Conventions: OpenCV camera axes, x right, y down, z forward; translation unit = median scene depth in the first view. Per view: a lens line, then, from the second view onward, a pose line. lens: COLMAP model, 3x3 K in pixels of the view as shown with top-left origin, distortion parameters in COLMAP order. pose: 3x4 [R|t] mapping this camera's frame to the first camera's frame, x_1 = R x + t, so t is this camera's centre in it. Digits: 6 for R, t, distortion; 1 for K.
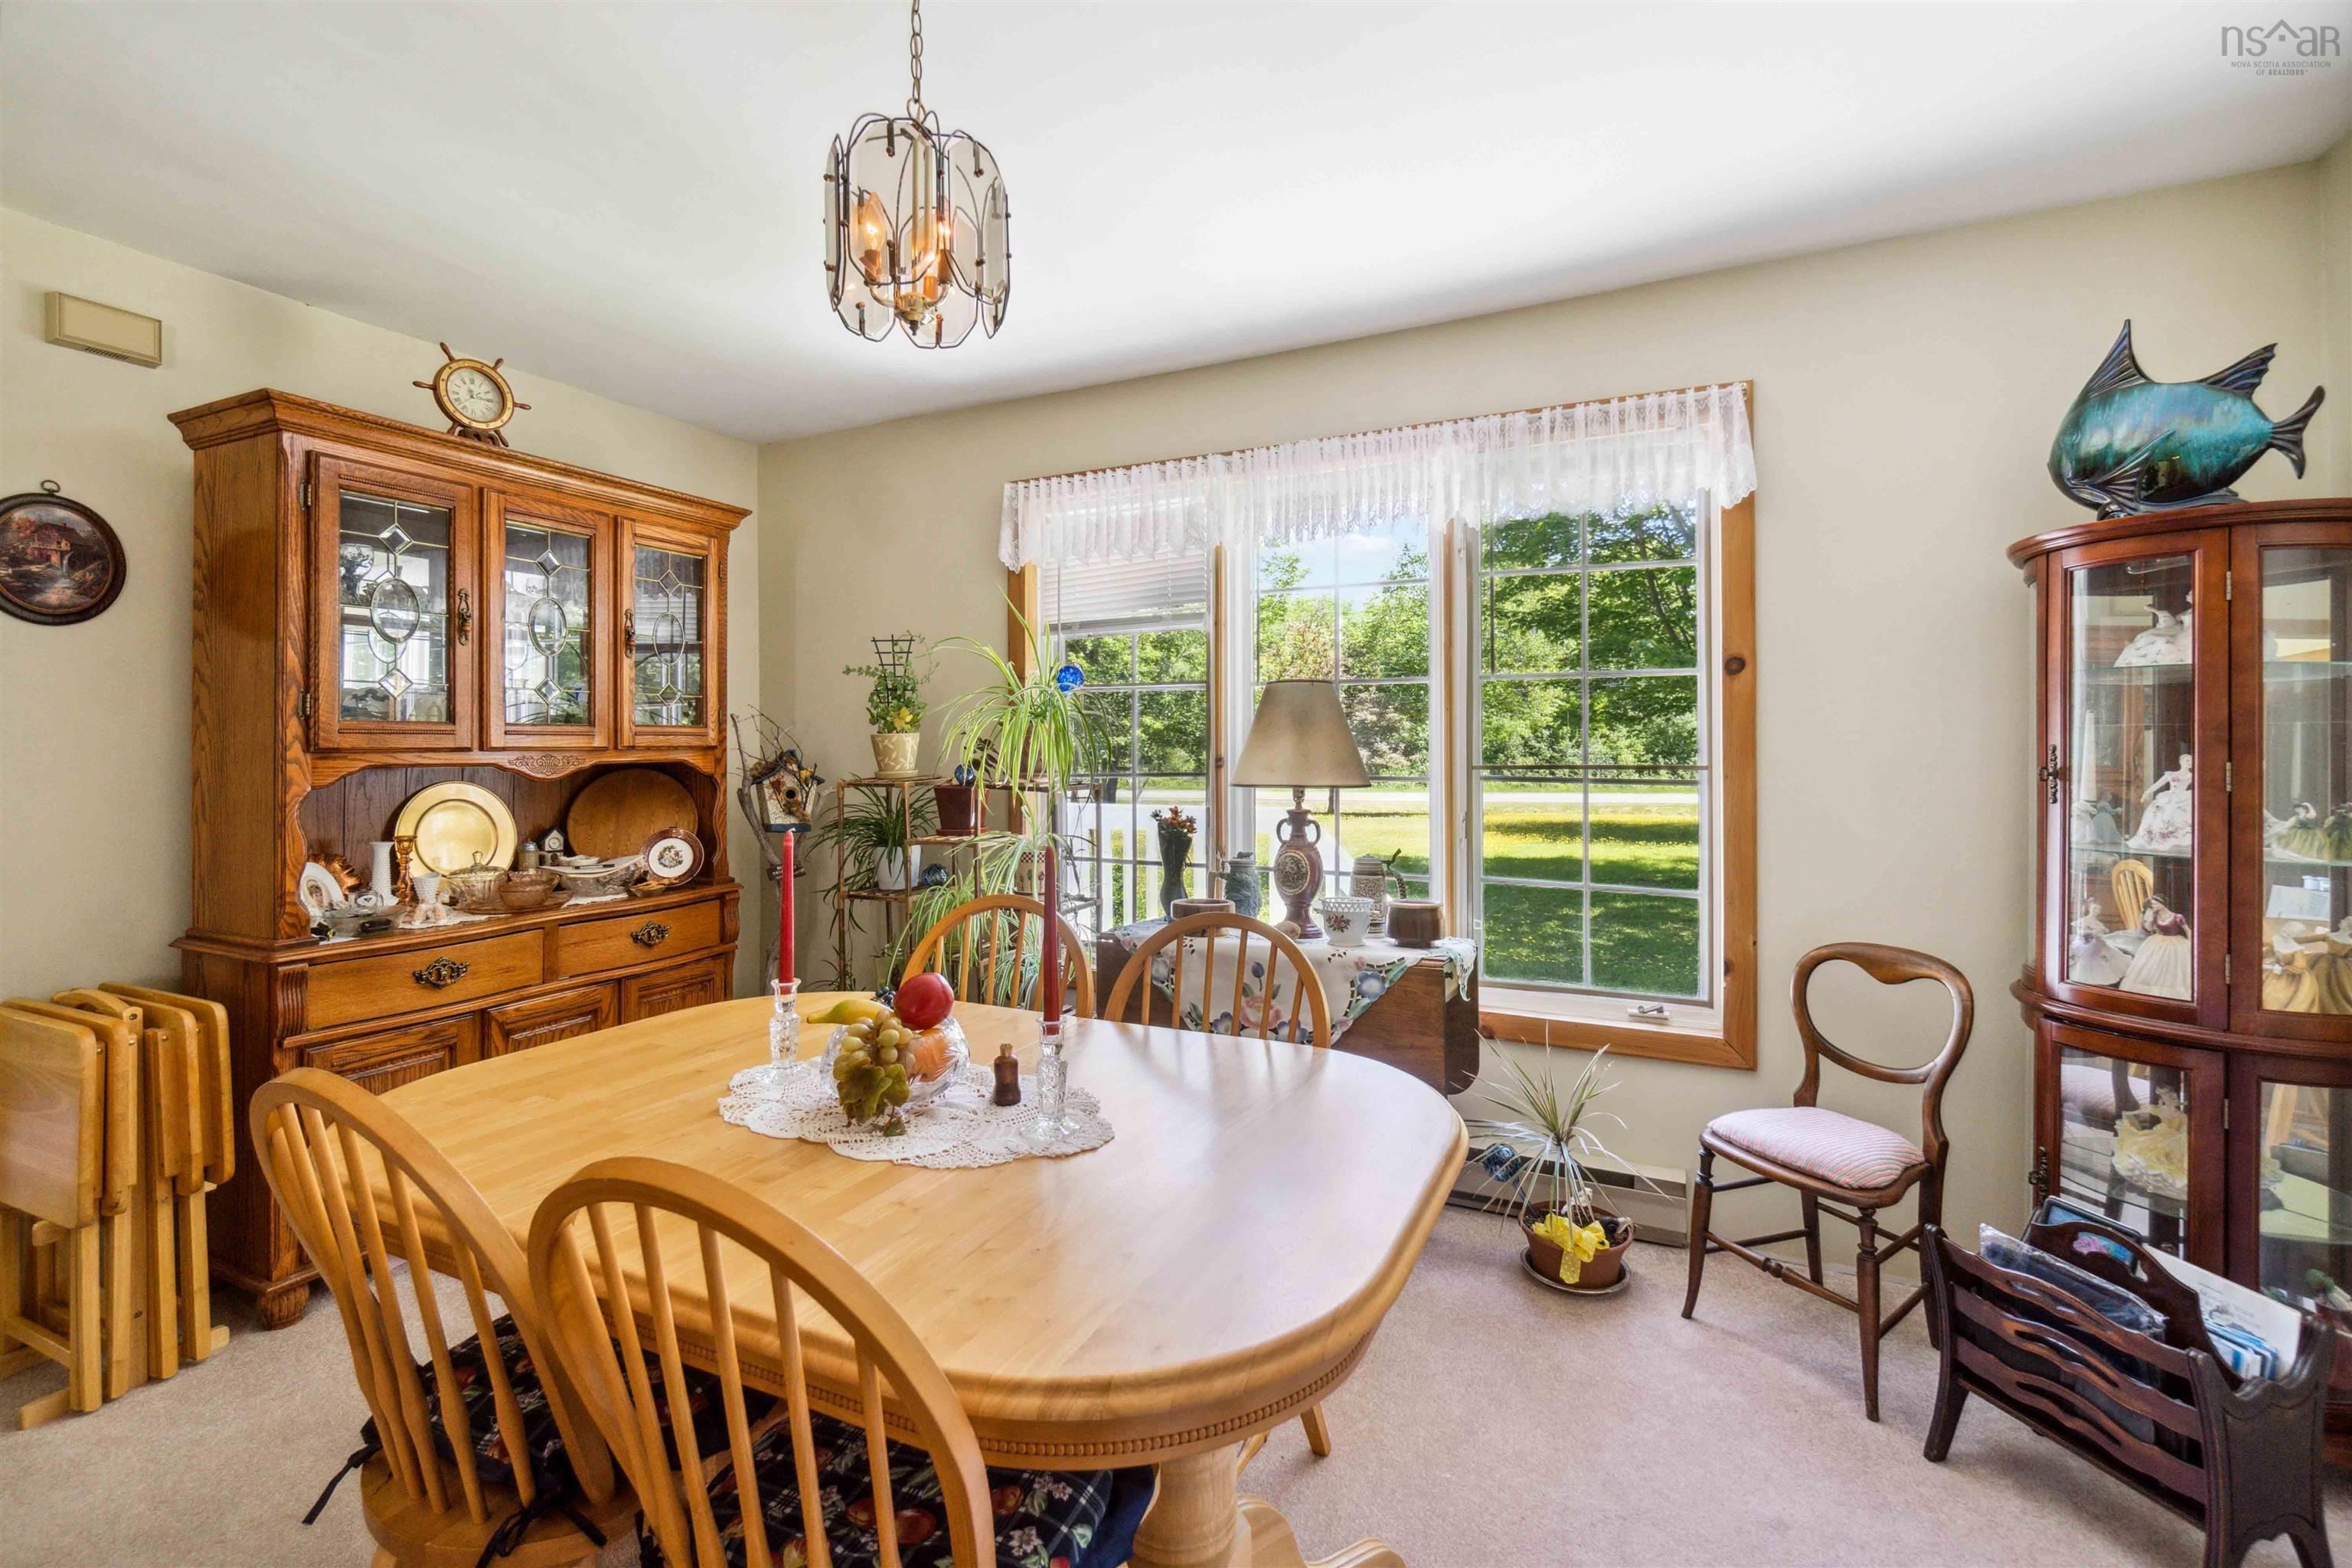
lens RADIAL K [[1041.7, 0, 1187.7], [0, 1041.7, 730.3], [0, 0, 1]] dist [-0.000918, 0.001181]
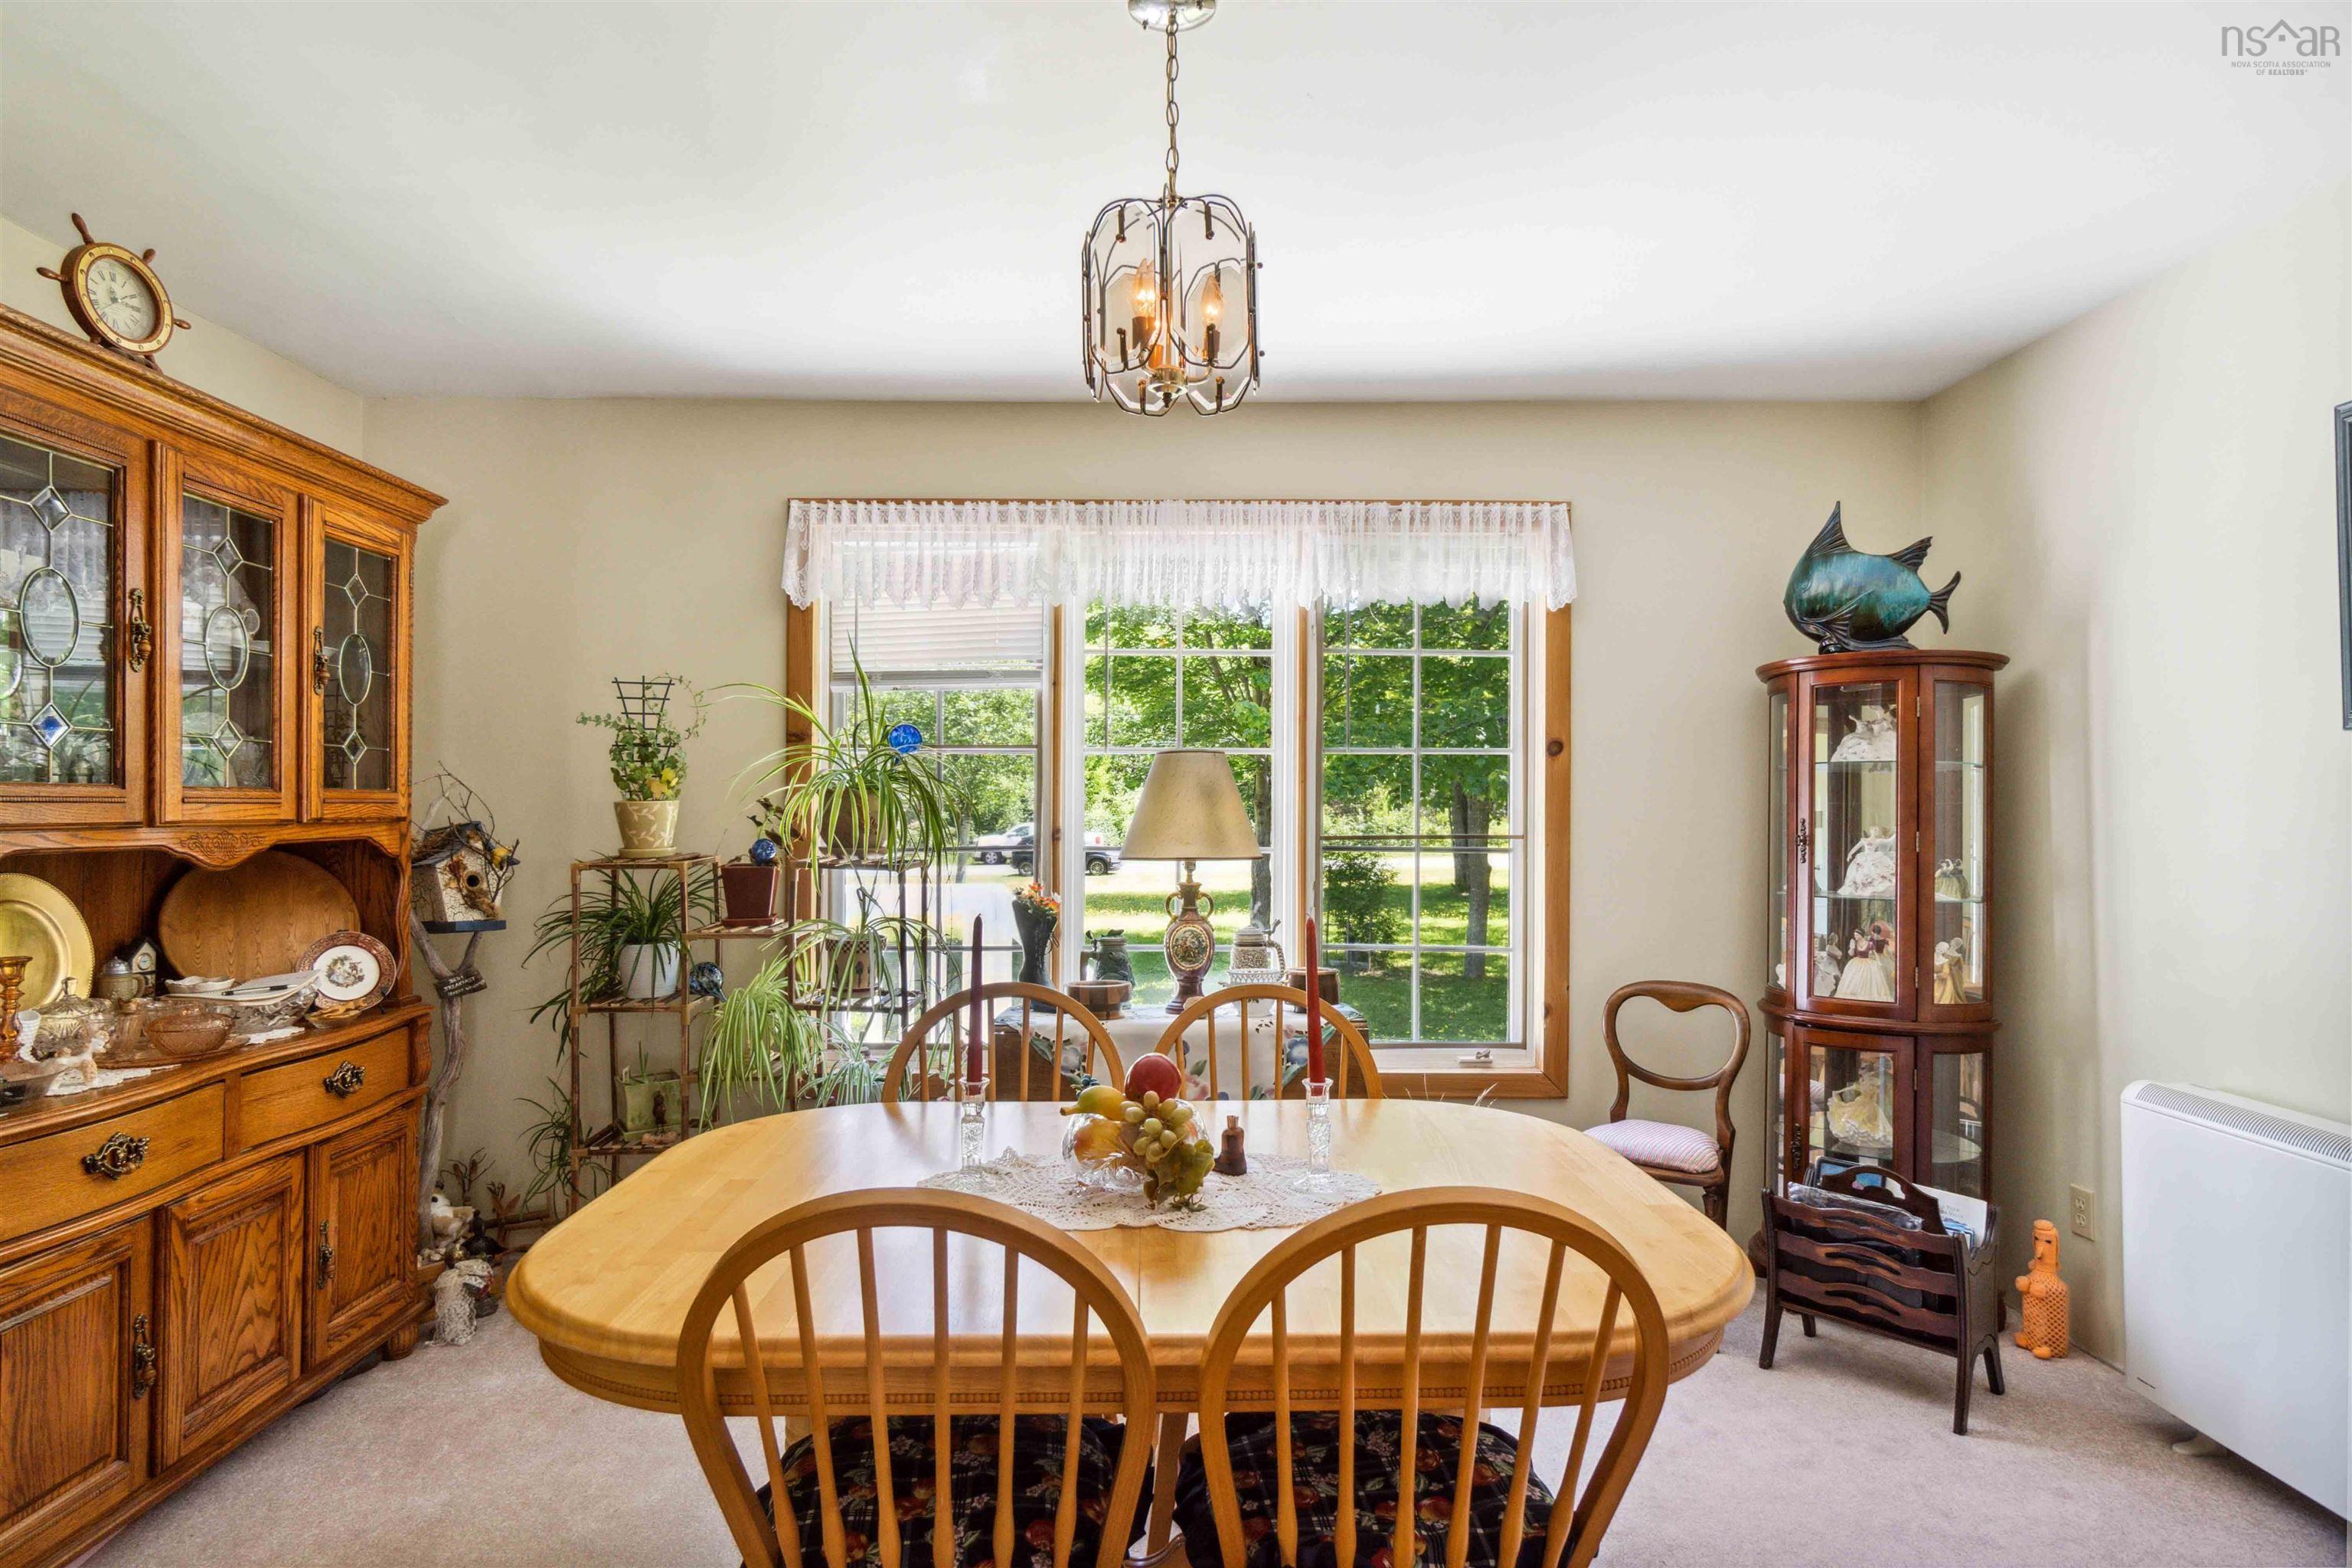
lens RADIAL K [[1232.9, 0, 1201.4], [0, 1232.9, 793.8], [0, 0, 1]] dist [0.001423, 0.000981]
pose [[0.889450, 0.007769, 0.456967, -0.425514], [-0.009050, 0.999959, 0.000615, -0.008535], [-0.456943, -0.004682, 0.889484, -0.031881]]
